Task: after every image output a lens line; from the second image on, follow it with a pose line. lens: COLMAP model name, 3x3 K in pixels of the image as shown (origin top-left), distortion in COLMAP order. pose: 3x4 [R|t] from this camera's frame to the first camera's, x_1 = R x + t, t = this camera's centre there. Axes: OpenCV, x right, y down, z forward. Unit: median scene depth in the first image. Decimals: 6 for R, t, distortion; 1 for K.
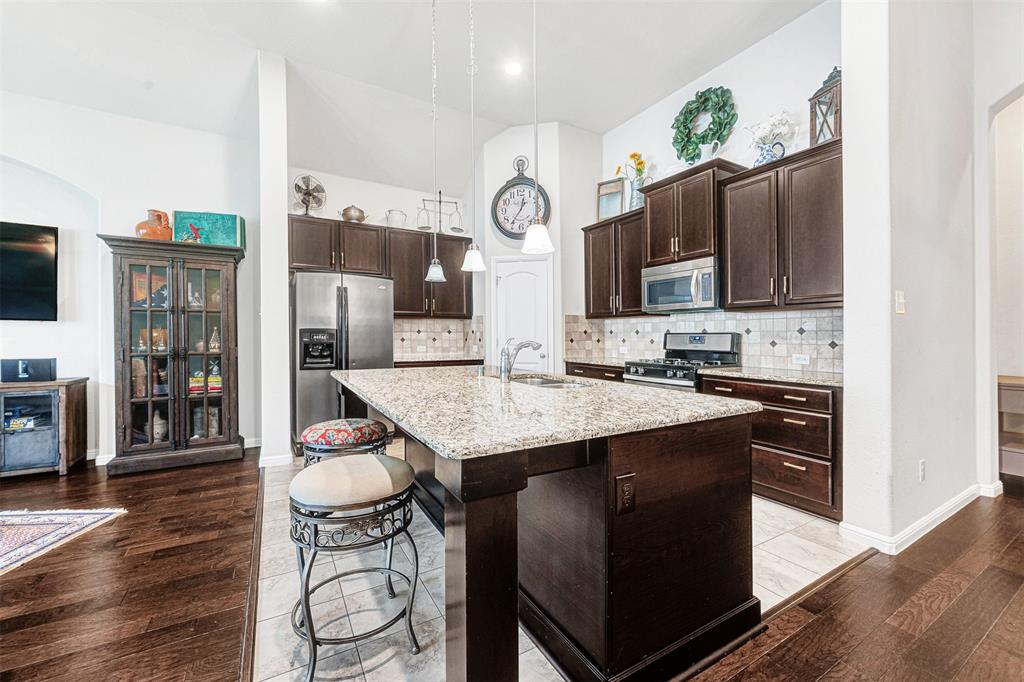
lens RADIAL K [[411.8, 0, 510.0], [0, 411.8, 337.7], [0, 0, 1]] dist [-0.000051, -0.000080]
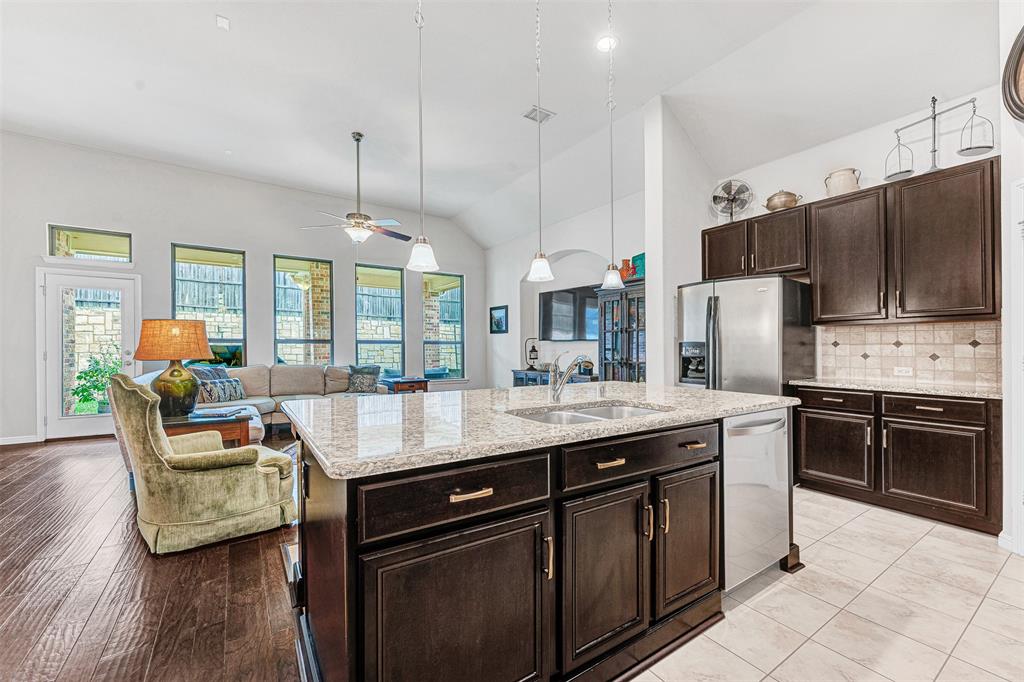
lens RADIAL K [[413.2, 0, 512.0], [0, 413.2, 341.0], [0, 0, 1]] dist [-0.001586, -0.000095]
pose [[0.070102, -0.012586, -0.997460, 0.417891], [-0.007687, 0.999884, -0.013157, -0.007008], [0.997510, 0.008590, 0.069998, 0.428268]]
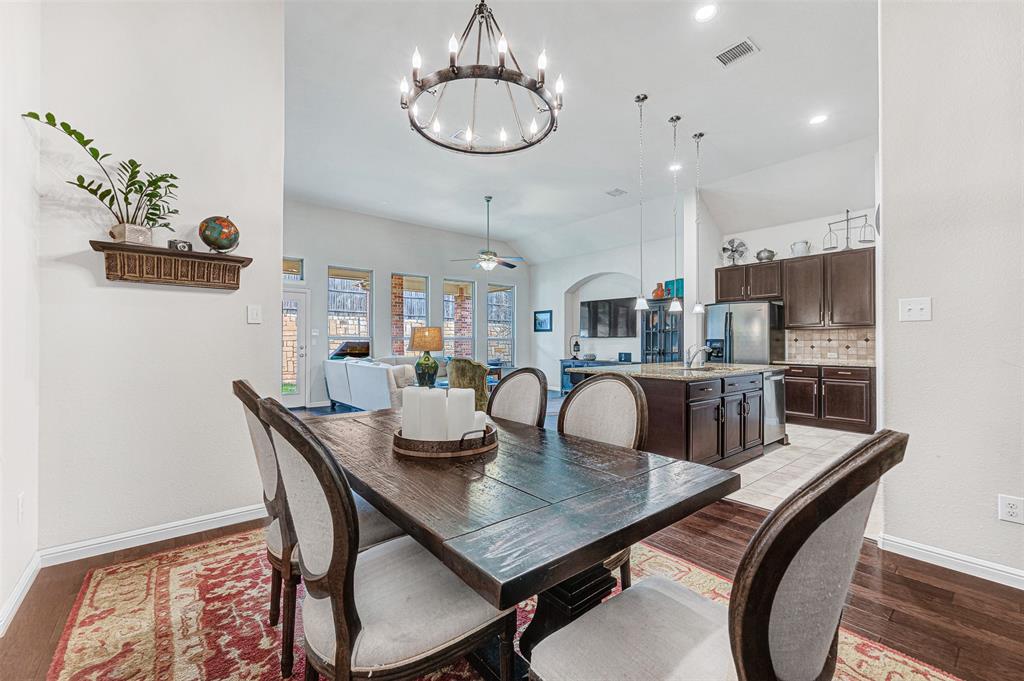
lens RADIAL K [[411.8, 0, 510.0], [0, 411.8, 337.2], [0, 0, 1]] dist [-0.000051, -0.000080]
pose [[0.167076, -0.009792, -0.985895, 0.868838], [-0.004880, 0.999930, -0.010759, -0.006860], [0.985932, 0.006609, 0.167017, -0.071171]]
